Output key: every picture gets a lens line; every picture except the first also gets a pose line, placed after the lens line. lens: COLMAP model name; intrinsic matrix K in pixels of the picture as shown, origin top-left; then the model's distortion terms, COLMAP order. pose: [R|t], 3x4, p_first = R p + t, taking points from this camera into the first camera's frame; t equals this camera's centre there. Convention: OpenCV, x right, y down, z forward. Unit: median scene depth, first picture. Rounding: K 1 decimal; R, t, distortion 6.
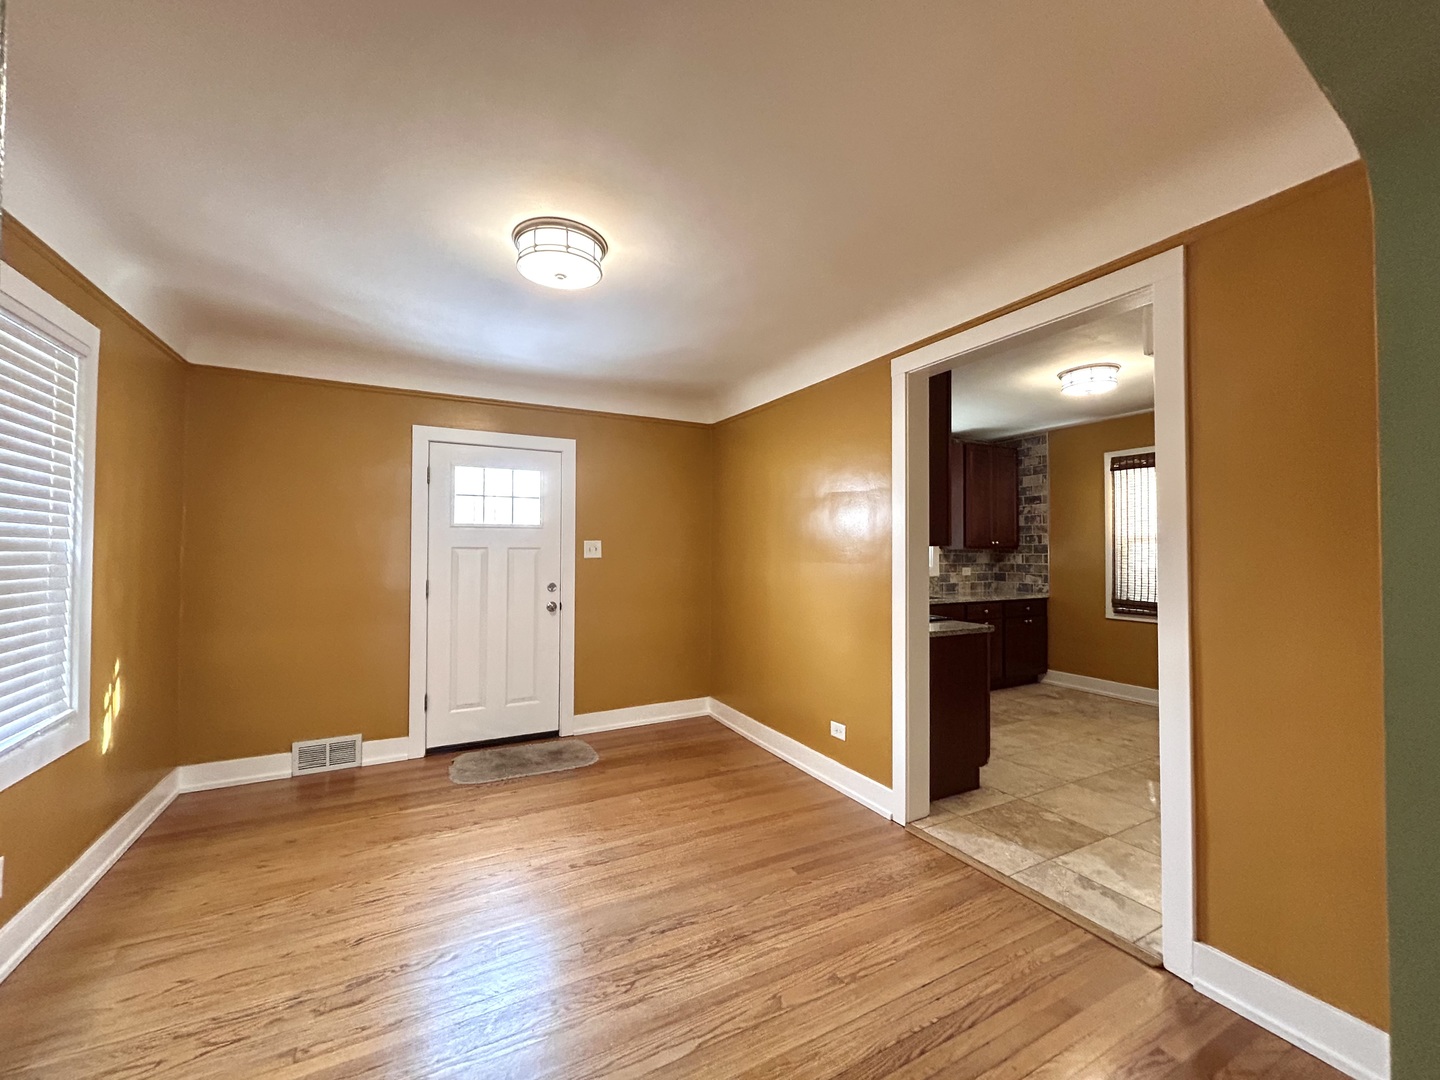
lens RADIAL K [[579.0, 0, 723.1], [0, 579.0, 539.8], [0, 0, 1]] dist [-0.000332, -0.001264]
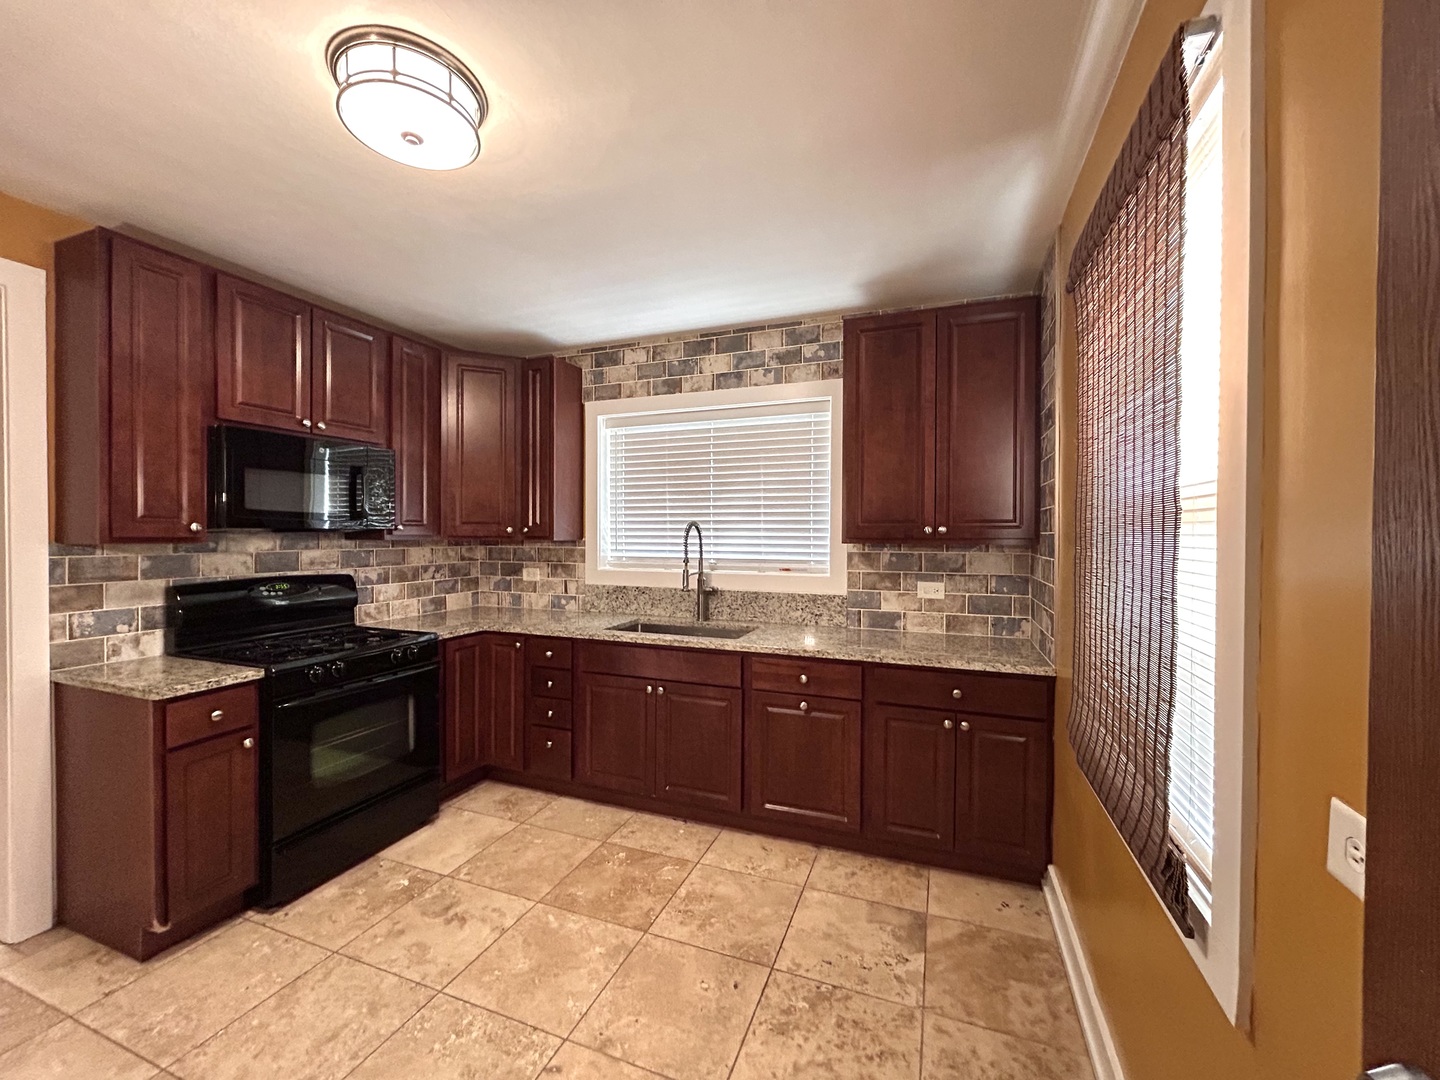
lens RADIAL K [[579.0, 0, 719.5], [0, 579.0, 538.9], [0, 0, 1]] dist [-0.000332, -0.001264]
pose [[0.660518, 0.012788, -0.750702, 0.692701], [0.012113, 0.999543, 0.027685, -0.002640], [0.750713, -0.027379, 0.660061, 0.588542]]
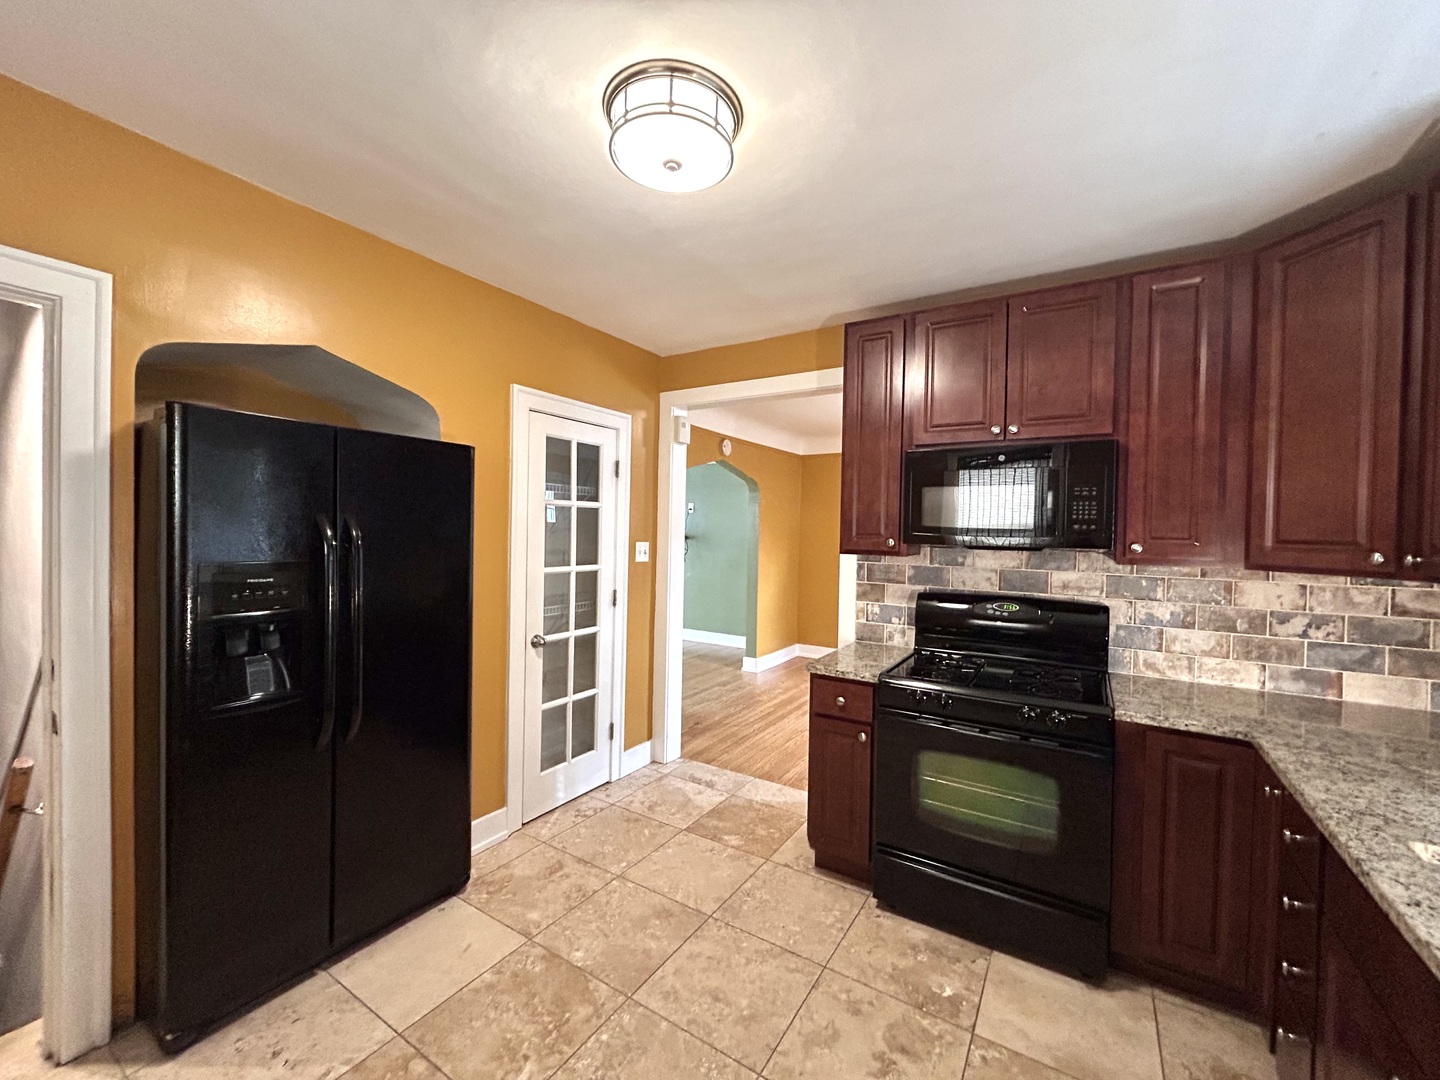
lens RADIAL K [[579.0, 0, 721.2], [0, 579.0, 540.2], [0, 0, 1]] dist [-0.000332, -0.001264]
pose [[-0.867018, -0.005239, -0.498249, 0.521974], [-0.005308, 0.999985, -0.001278, -0.004533], [0.498248, 0.001537, -0.867033, 0.892558]]
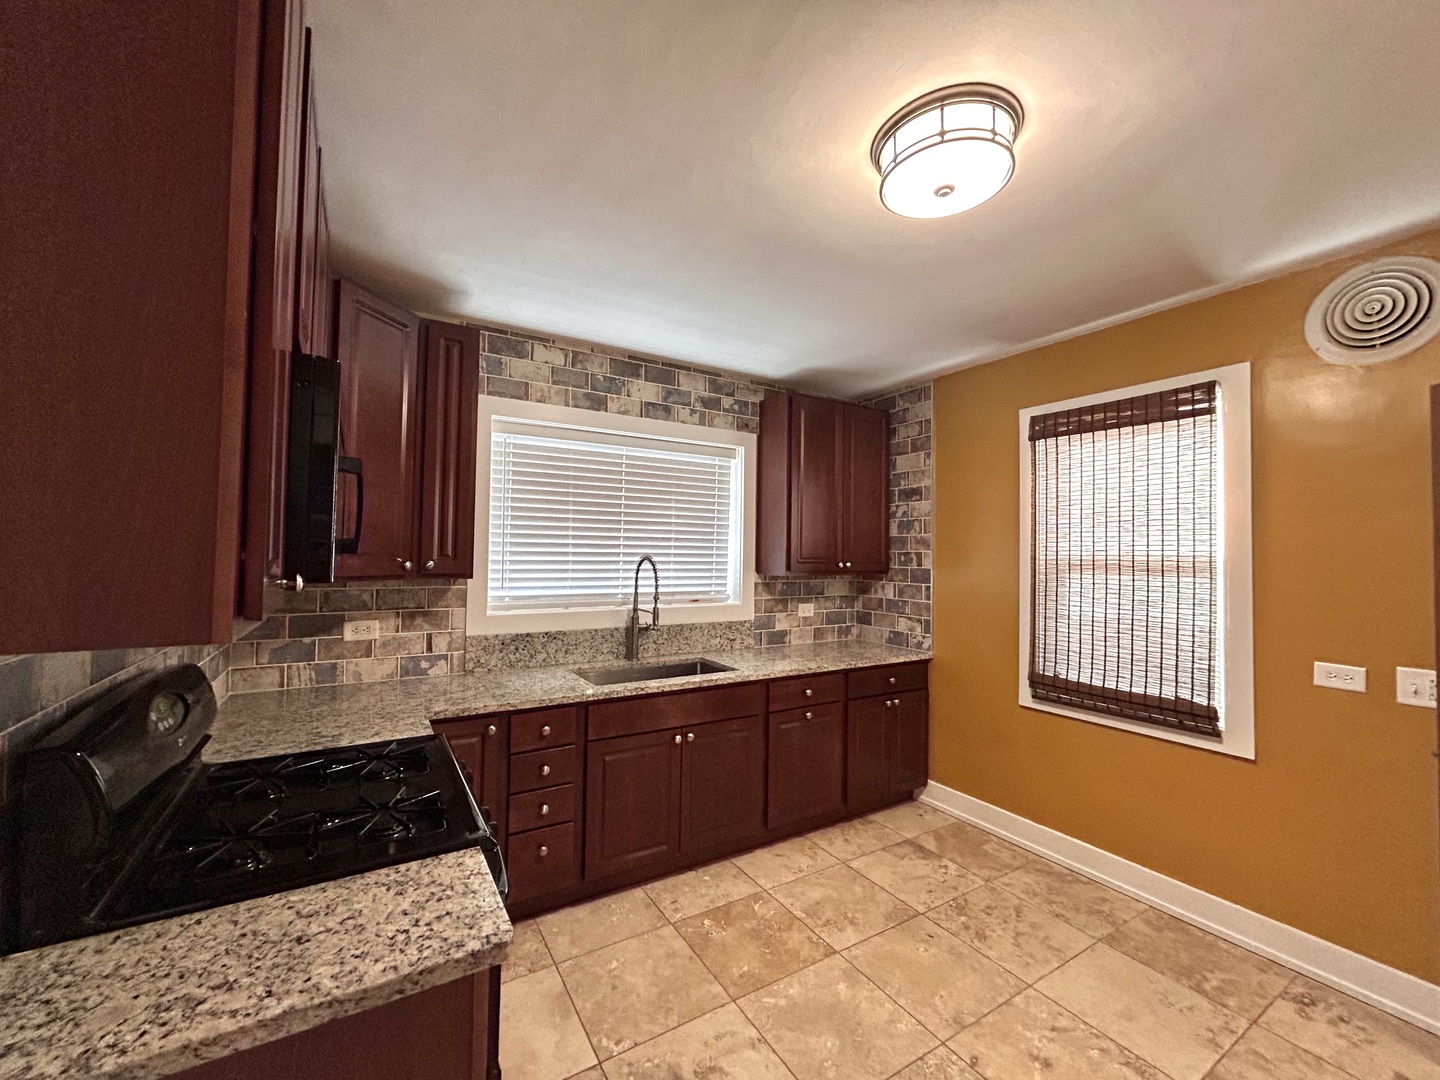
lens RADIAL K [[579.0, 0, 718.0], [0, 579.0, 540.6], [0, 0, 1]] dist [-0.000332, -0.001264]
pose [[0.997947, 0.013796, 0.062544, 0.303089], [-0.013414, 0.999889, -0.006528, -0.014100], [-0.062627, 0.005675, 0.998021, 0.416712]]
